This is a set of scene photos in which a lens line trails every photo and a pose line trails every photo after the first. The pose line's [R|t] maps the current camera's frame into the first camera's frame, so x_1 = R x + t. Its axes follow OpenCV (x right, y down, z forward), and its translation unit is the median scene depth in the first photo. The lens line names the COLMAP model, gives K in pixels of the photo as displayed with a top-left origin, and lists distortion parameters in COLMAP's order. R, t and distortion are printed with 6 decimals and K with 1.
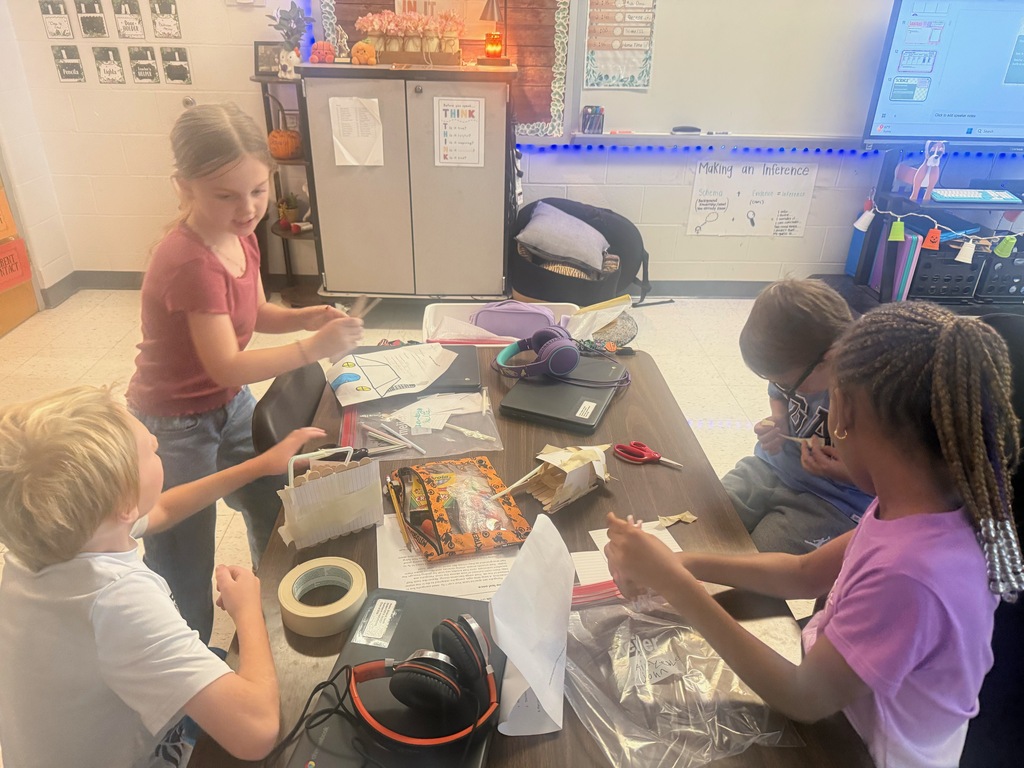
lens RADIAL K [[721.6, 0, 512.0], [0, 721.6, 384.0], [0, 0, 1]] dist [-0.005946, -0.002290]
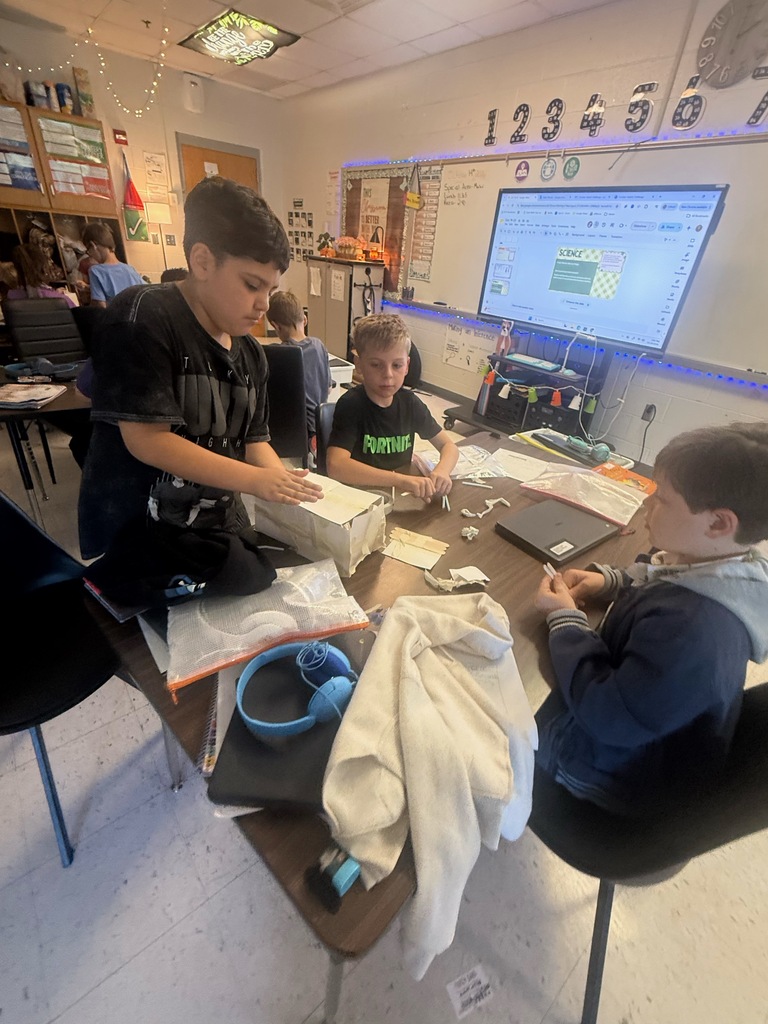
lens RADIAL K [[447.1, 0, 384.0], [0, 447.1, 512.0], [0, 0, 1]] dist [0.001993, -0.001033]
pose [[0.605747, 0.430282, -0.669274, 1.260808], [-0.427662, 0.885394, 0.182160, -0.003818], [0.670952, 0.175880, 0.720340, 0.114712]]
